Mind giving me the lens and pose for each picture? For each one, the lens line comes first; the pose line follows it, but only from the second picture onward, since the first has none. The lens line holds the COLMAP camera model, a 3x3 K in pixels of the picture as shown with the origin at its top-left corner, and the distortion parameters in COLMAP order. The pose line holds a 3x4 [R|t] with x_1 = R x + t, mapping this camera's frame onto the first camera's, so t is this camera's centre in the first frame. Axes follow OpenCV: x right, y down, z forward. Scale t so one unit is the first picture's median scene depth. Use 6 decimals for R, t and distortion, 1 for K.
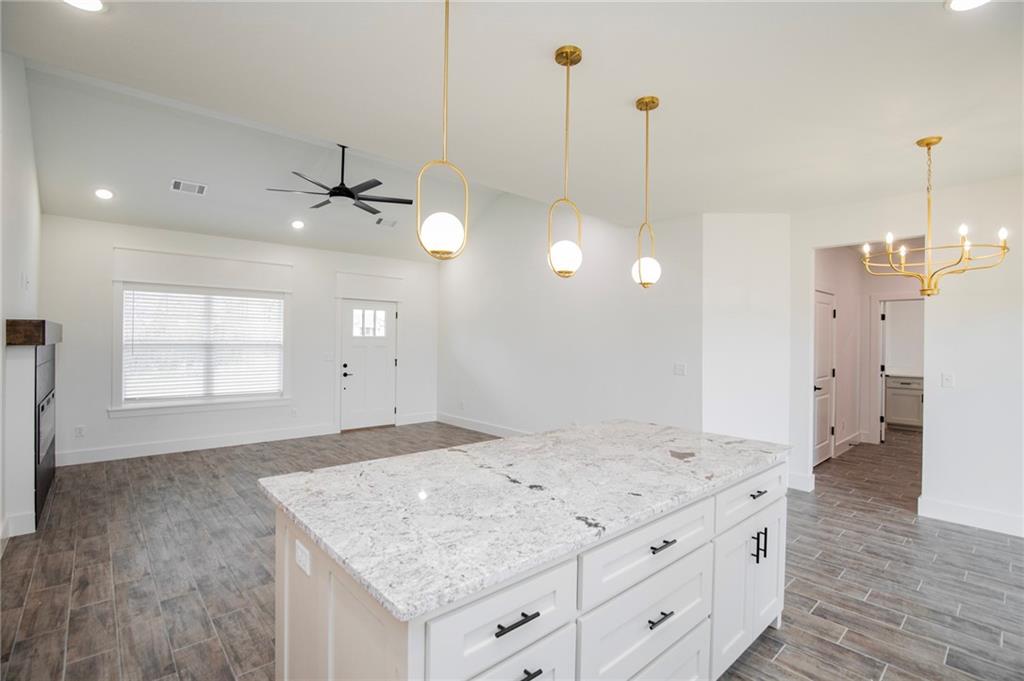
lens RADIAL K [[475.5, 0, 521.4], [0, 475.5, 336.7], [0, 0, 1]] dist [-0.036730, 0.006863]
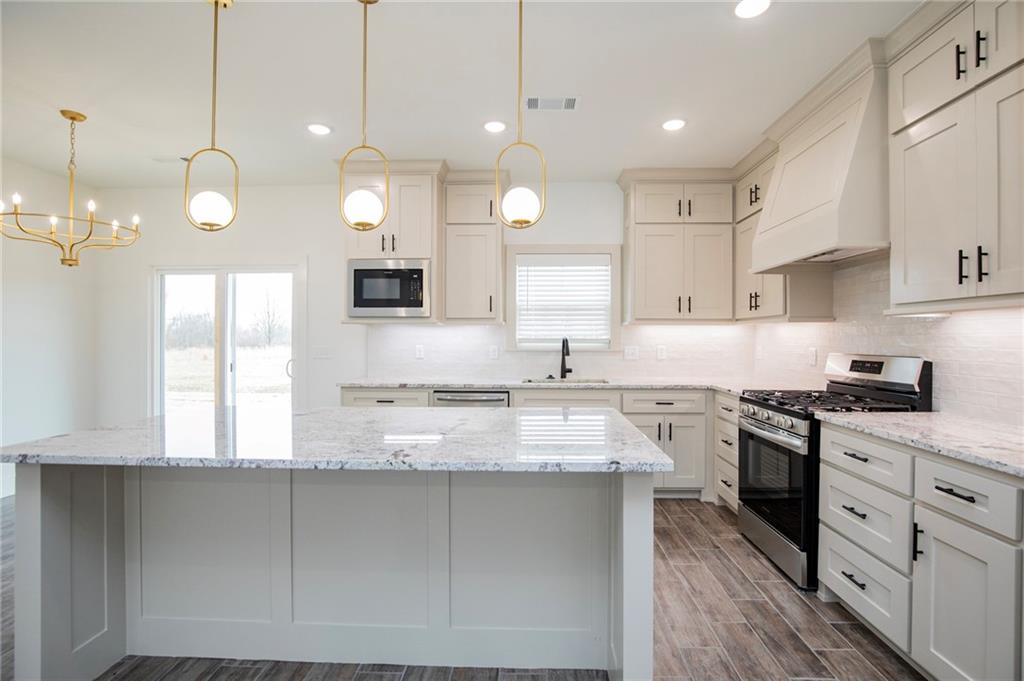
lens RADIAL K [[471.4, 0, 523.0], [0, 471.4, 337.7], [0, 0, 1]] dist [-0.036516, 0.006534]
pose [[-0.720366, -0.012584, 0.693480, -0.308802], [-0.011262, 0.999916, 0.006445, 0.029985], [-0.693502, -0.003168, -0.720447, 0.584098]]
